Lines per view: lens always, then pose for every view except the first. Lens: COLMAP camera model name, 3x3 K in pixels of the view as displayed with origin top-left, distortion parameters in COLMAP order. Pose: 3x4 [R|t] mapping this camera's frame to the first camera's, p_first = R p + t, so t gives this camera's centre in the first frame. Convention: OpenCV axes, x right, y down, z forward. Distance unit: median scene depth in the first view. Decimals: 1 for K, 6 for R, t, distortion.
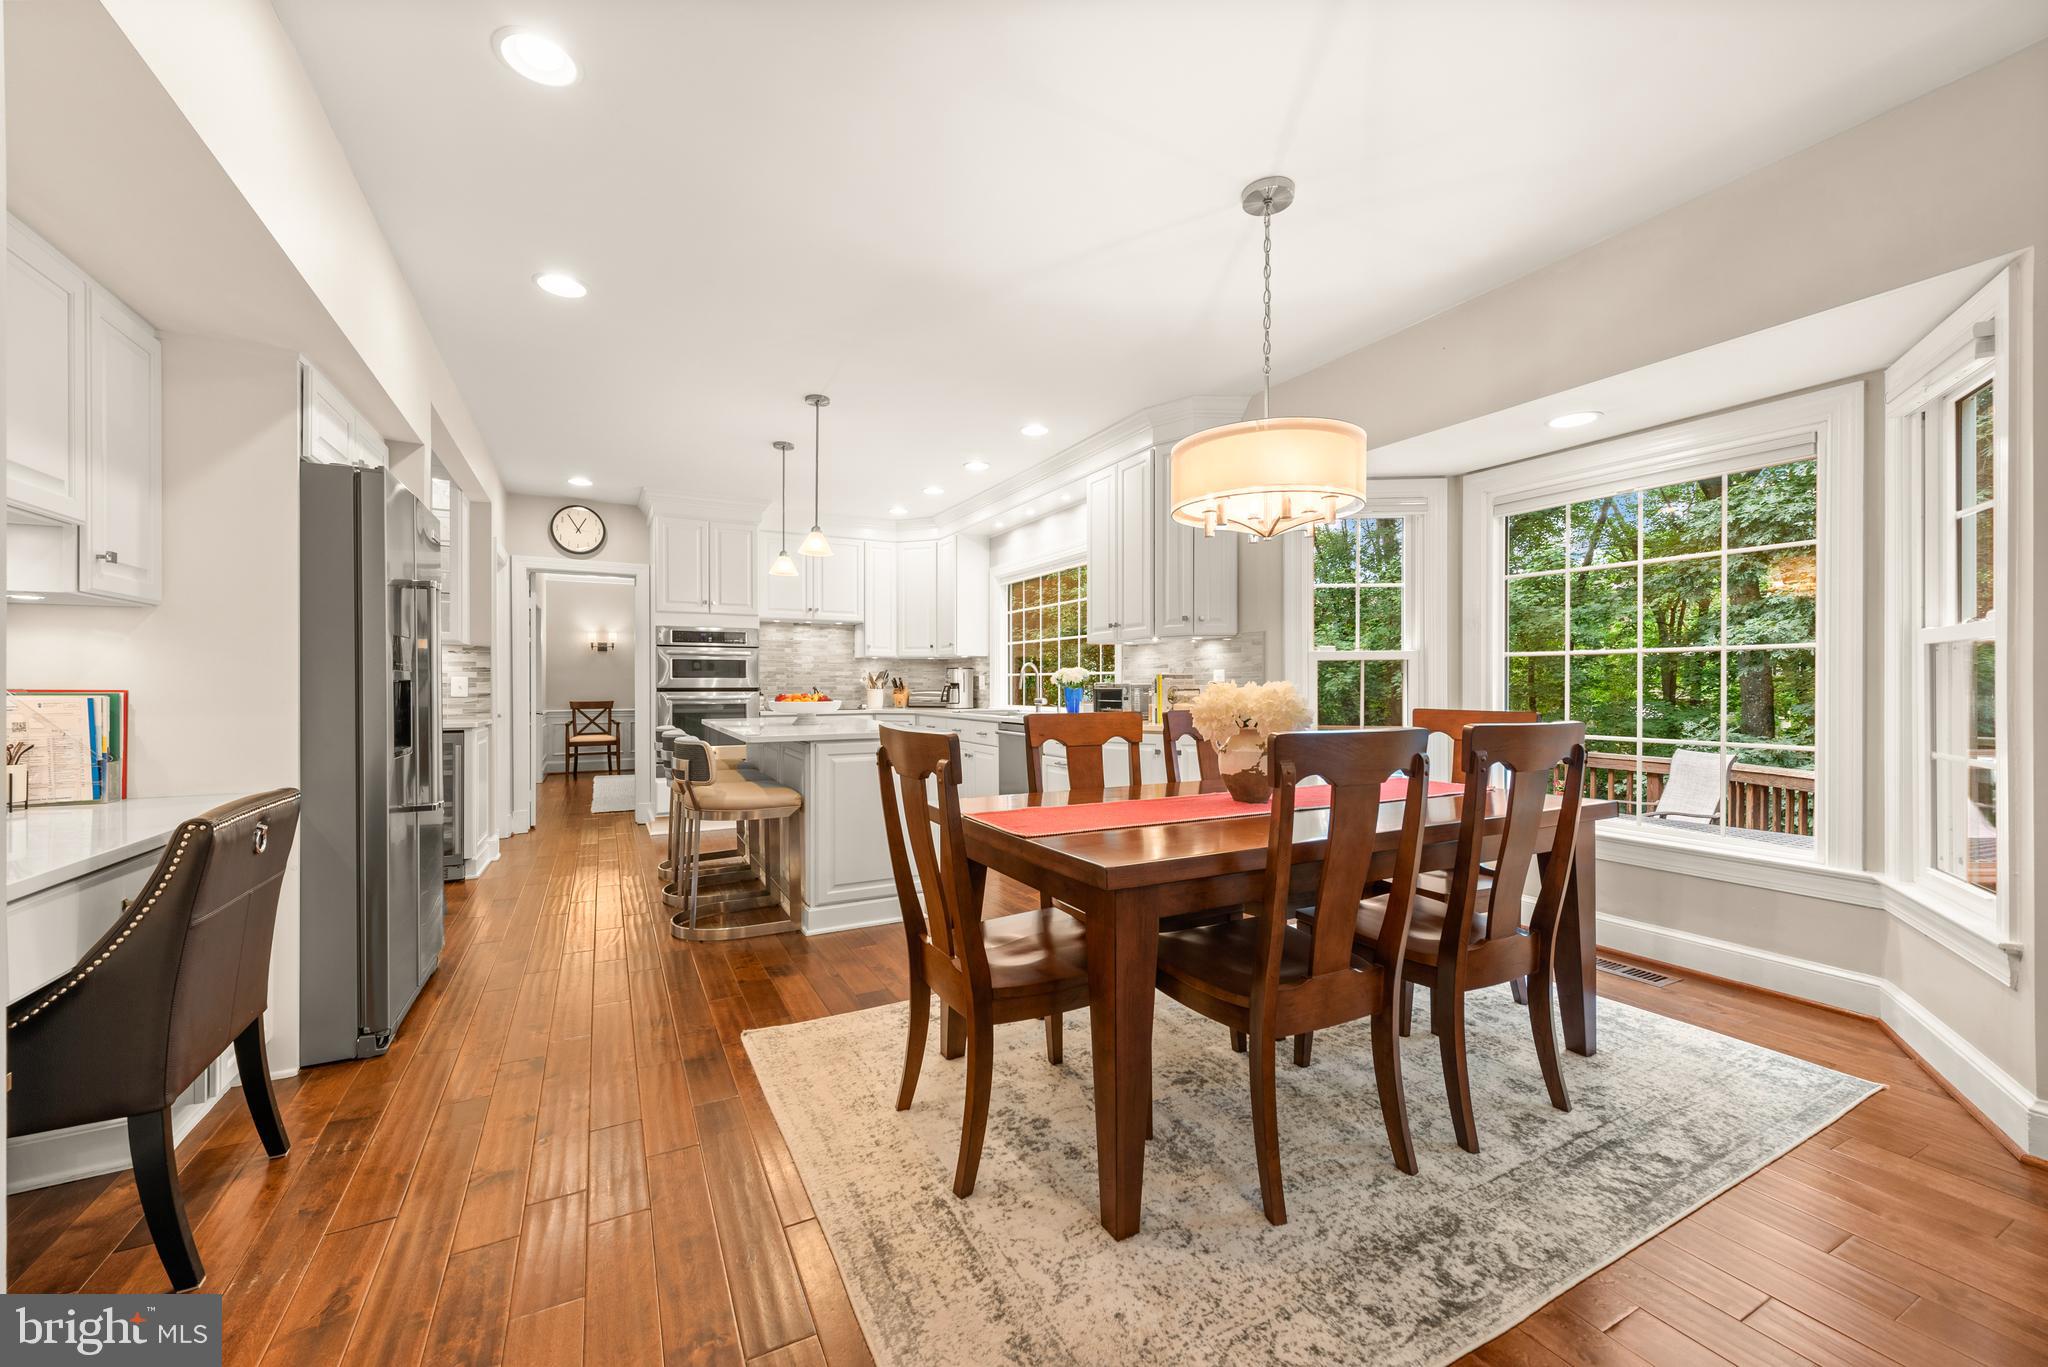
lens RADIAL K [[802.1, 0, 1024.1], [0, 802.1, 681.0], [0, 0, 1]] dist [0.000009, -0.000035]
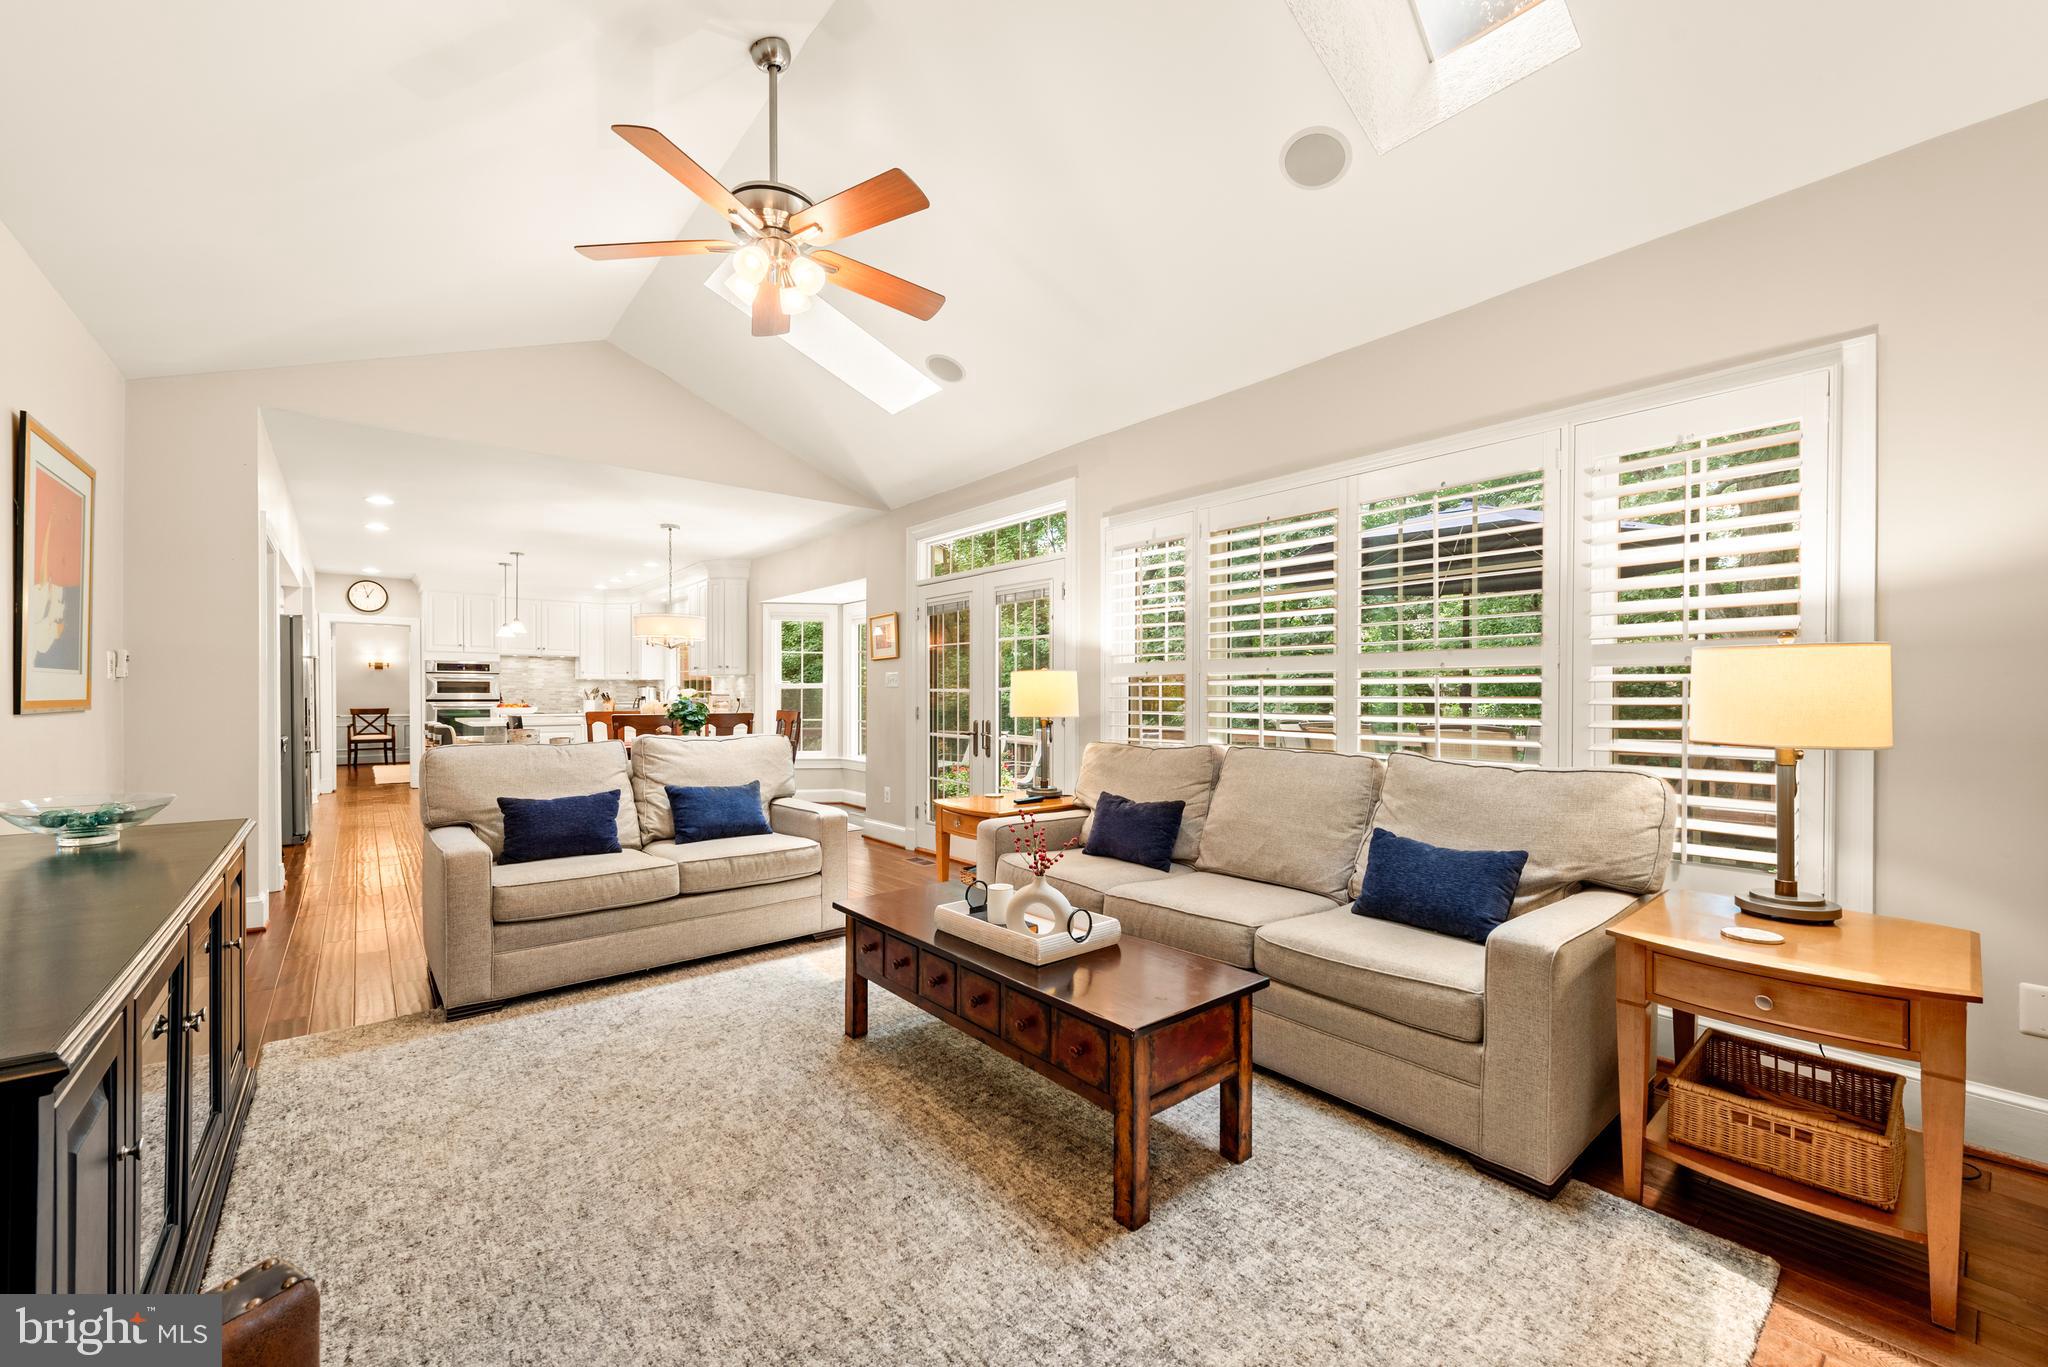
lens RADIAL K [[802.1, 0, 1027.6], [0, 802.1, 700.3], [0, 0, 1]] dist [0.000009, -0.000035]
pose [[0.977809, 0.003617, 0.209466, 0.312691], [-0.006122, 0.999917, 0.011315, -0.012486], [-0.209408, -0.012347, 0.977750, -0.671018]]
